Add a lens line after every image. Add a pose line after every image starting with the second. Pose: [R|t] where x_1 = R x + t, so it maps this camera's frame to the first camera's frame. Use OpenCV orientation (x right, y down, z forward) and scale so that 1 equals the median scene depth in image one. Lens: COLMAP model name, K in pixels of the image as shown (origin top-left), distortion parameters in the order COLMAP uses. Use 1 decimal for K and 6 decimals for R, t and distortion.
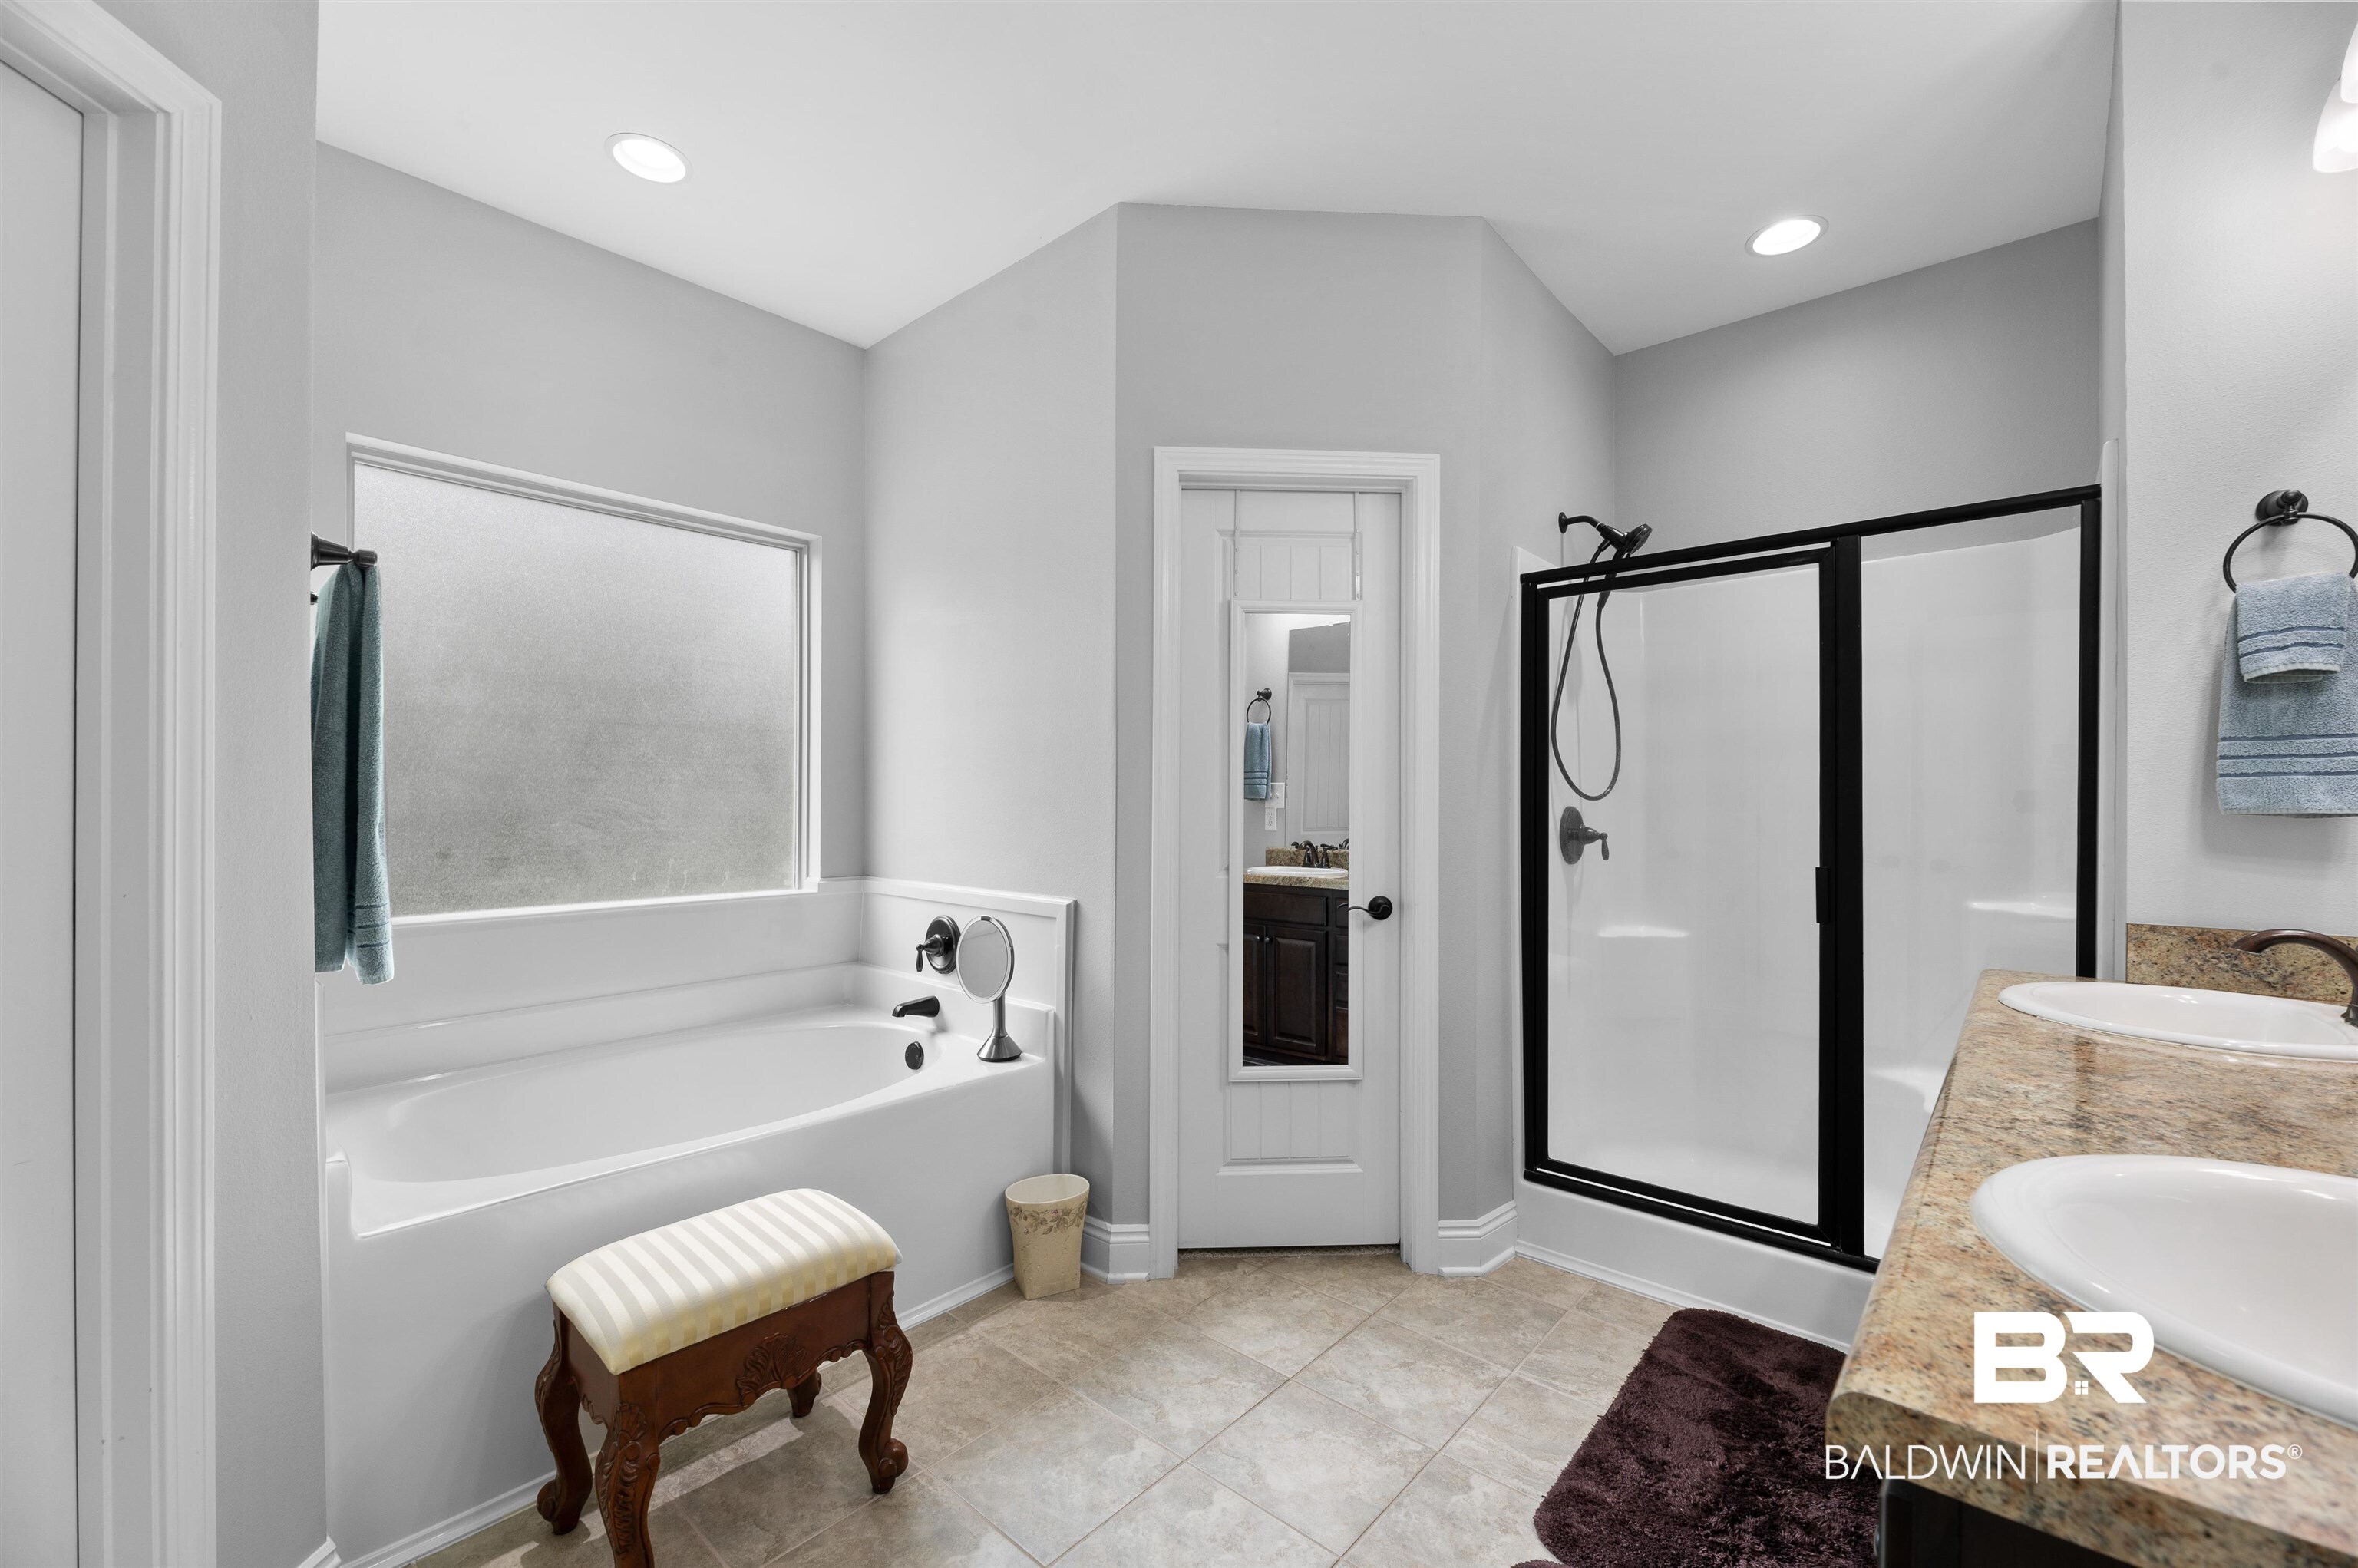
lens RADIAL K [[960.4, 0, 1176.2], [0, 960.4, 799.3], [0, 0, 1]] dist [0.000360, -0.001678]
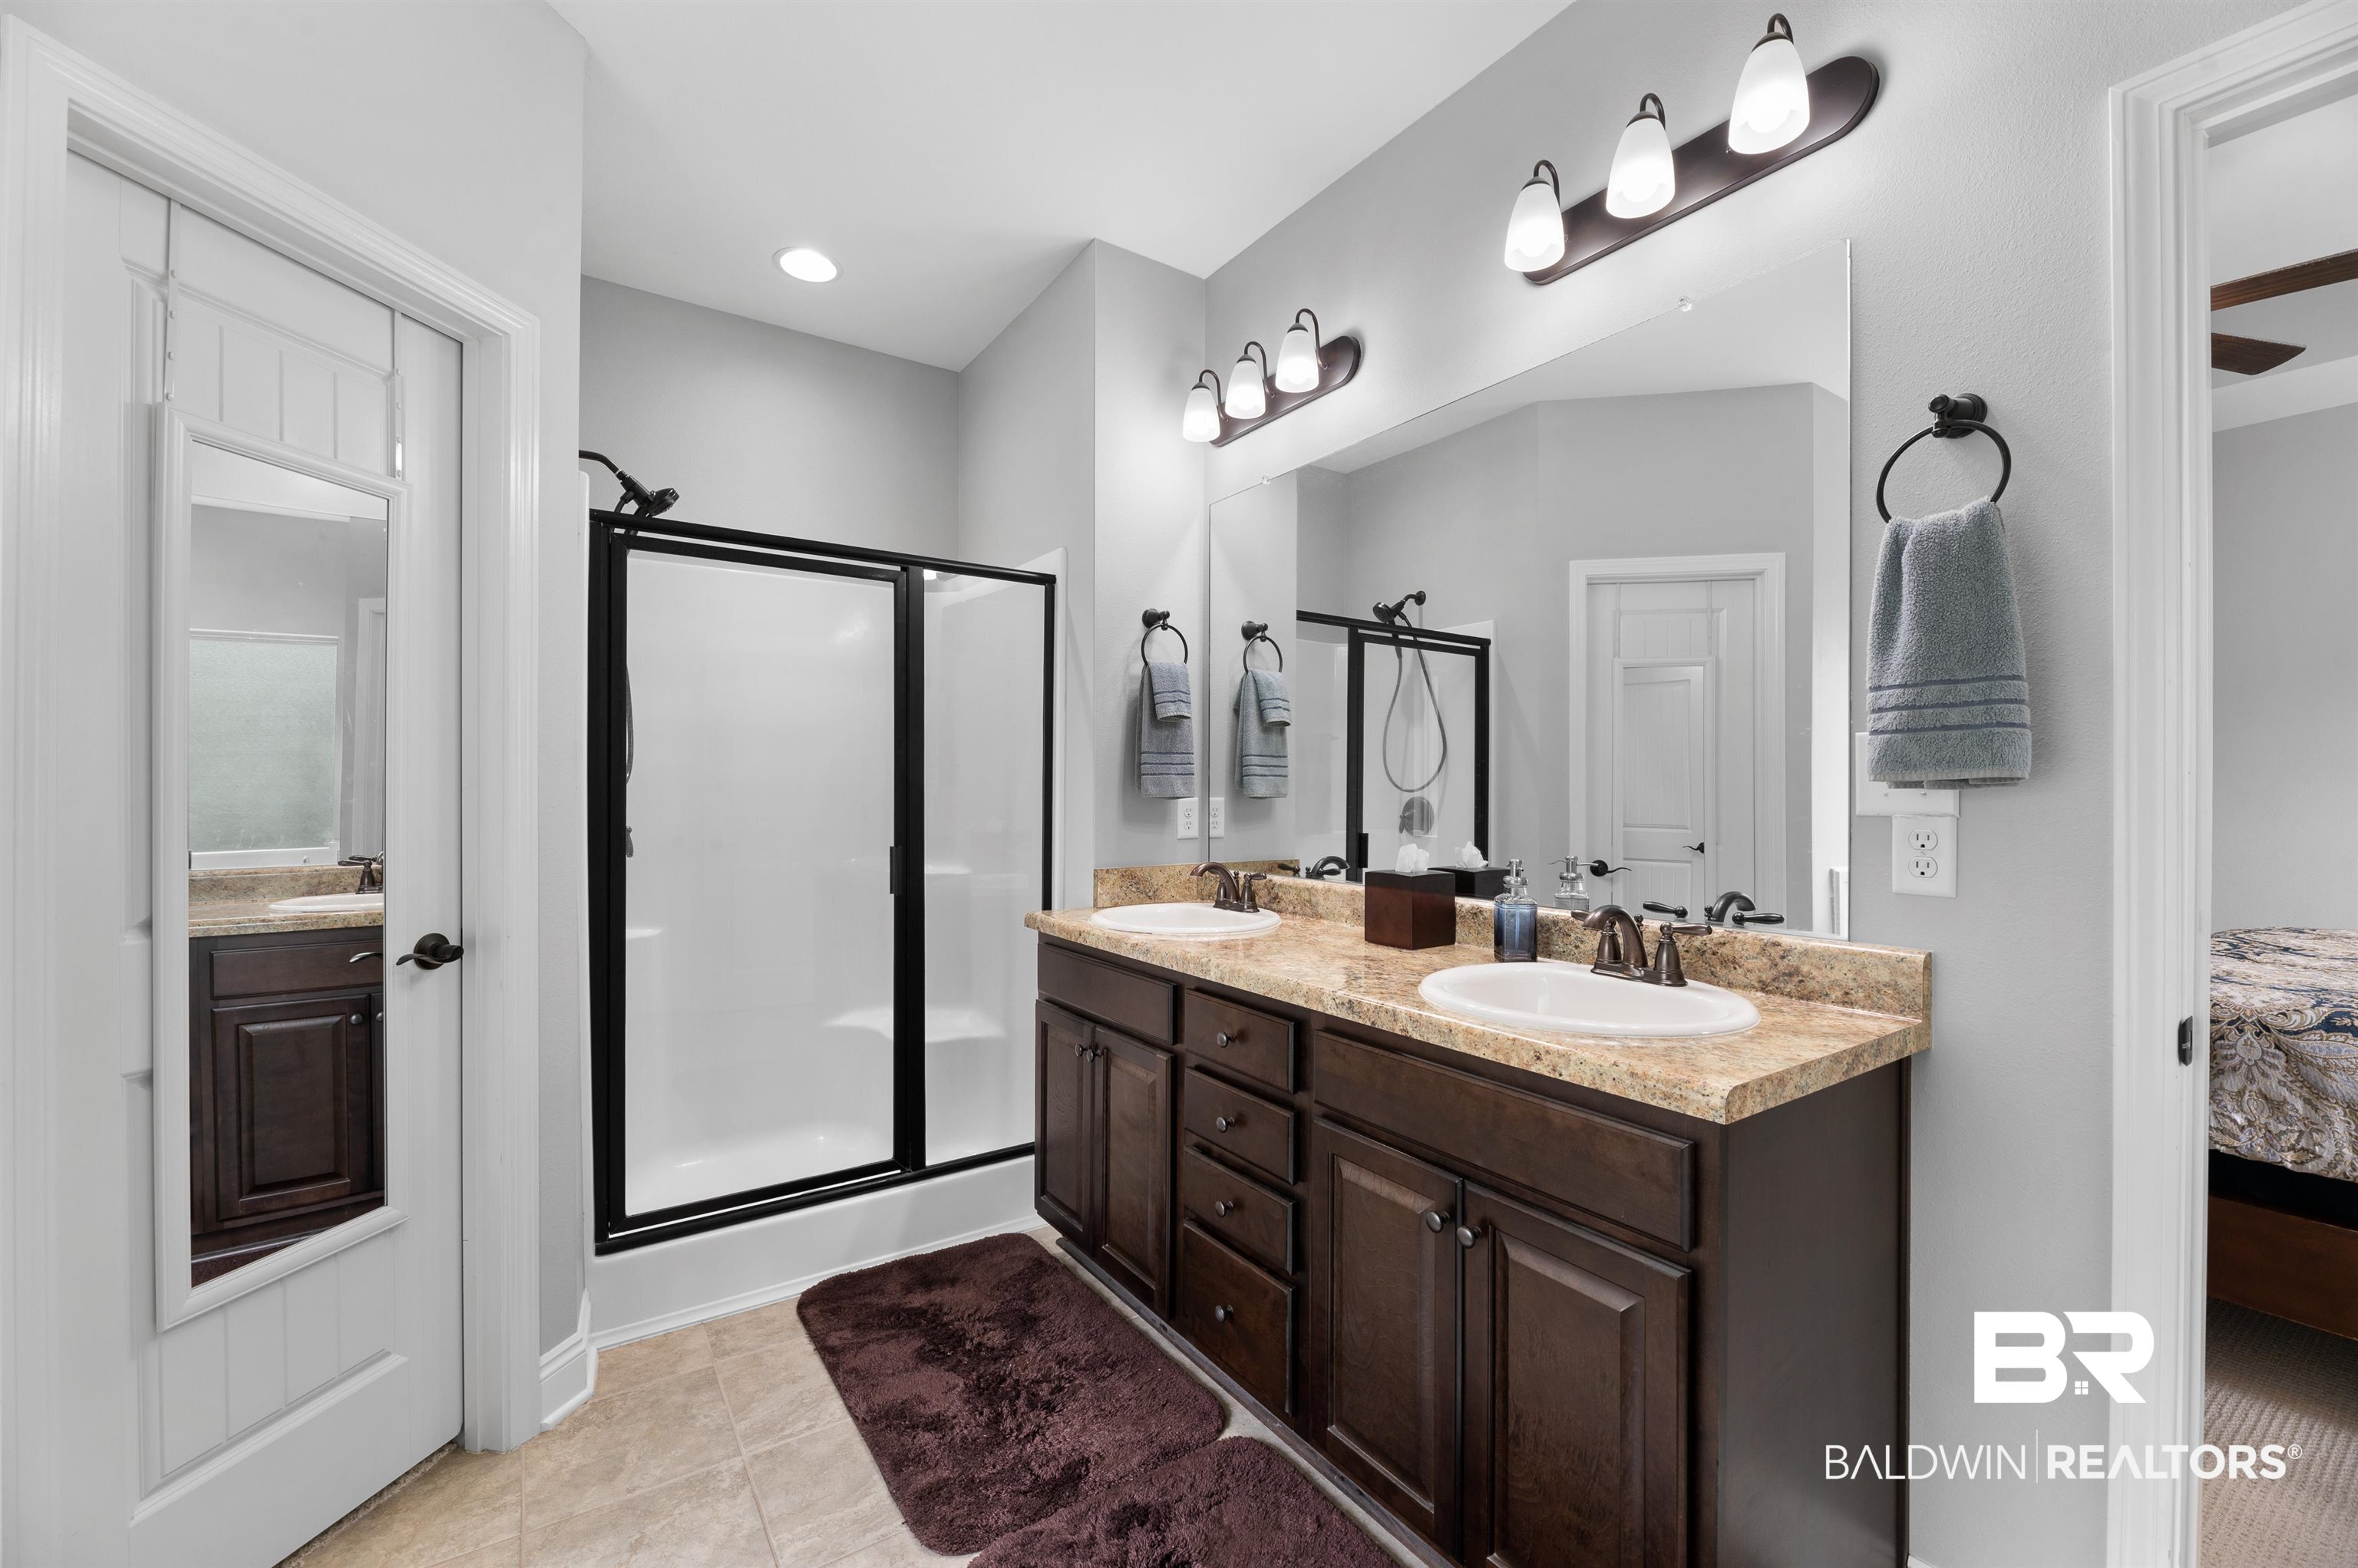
lens RADIAL K [[960.4, 0, 1177.7], [0, 960.4, 787.3], [0, 0, 1]] dist [0.000360, -0.001678]
pose [[0.241279, -0.000425, 0.970456, -0.349963], [-0.002189, 0.999997, 0.000982, -0.002762], [-0.970453, -0.002361, 0.241277, 0.375872]]
